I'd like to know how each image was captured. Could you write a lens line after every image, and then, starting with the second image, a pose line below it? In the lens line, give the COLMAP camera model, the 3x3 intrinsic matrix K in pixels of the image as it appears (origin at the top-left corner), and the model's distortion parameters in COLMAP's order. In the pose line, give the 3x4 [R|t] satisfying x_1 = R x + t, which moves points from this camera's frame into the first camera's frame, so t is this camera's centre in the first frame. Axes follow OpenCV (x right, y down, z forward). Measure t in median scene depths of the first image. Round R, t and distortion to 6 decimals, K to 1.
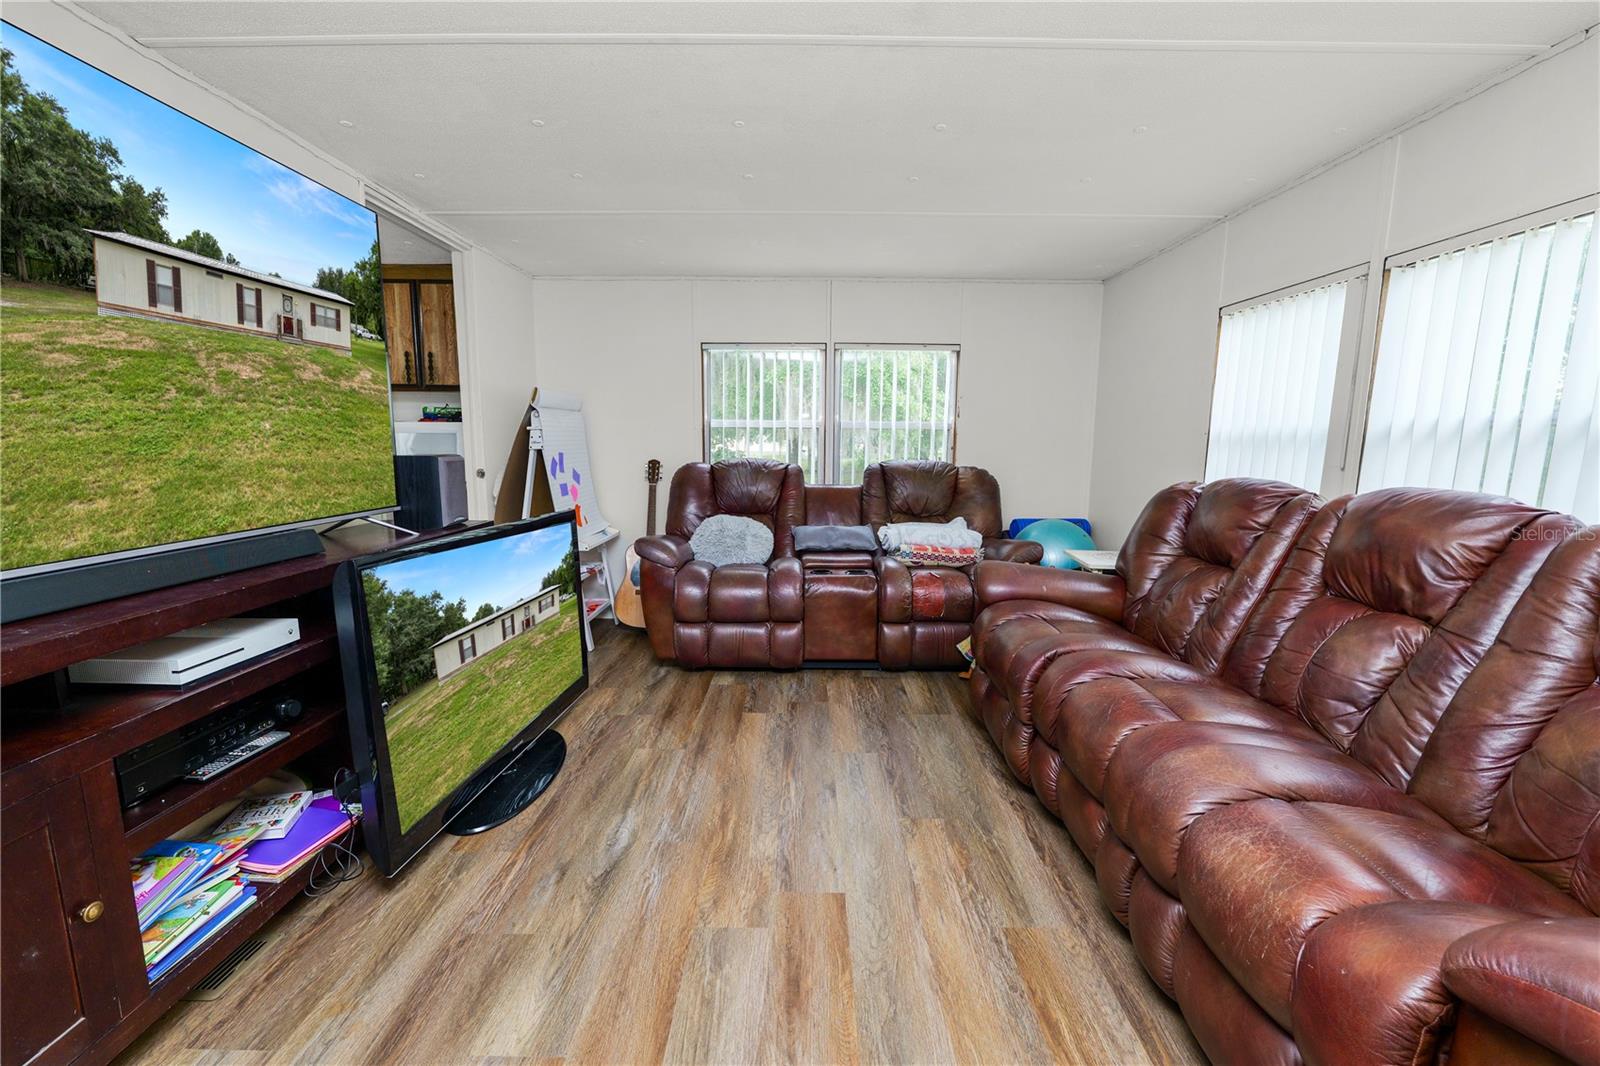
lens RADIAL K [[652.7, 0, 797.7], [0, 652.7, 533.0], [0, 0, 1]] dist [-0.011230, 0.000560]
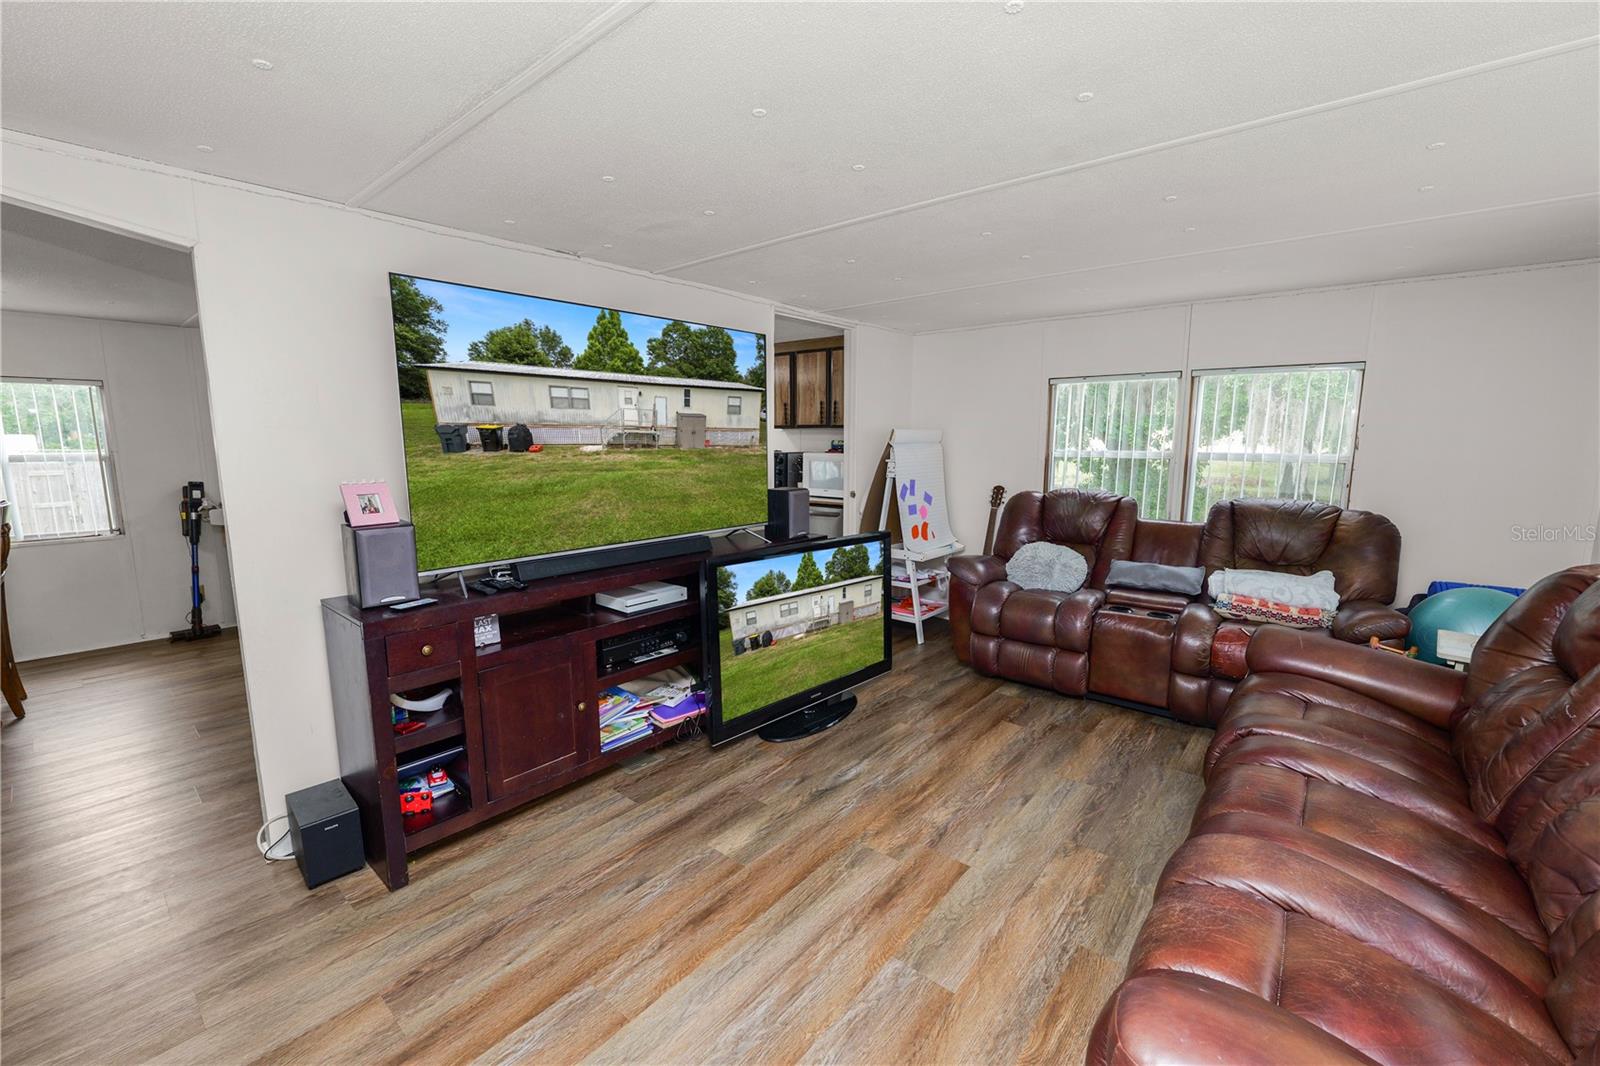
lens RADIAL K [[652.7, 0, 797.7], [0, 652.7, 533.0], [0, 0, 1]] dist [-0.011230, 0.000560]
pose [[0.770865, 0.085883, -0.631183, 0.291504], [-0.084137, 0.995916, 0.032754, -0.051134], [0.631418, 0.027857, 0.774942, -0.102416]]
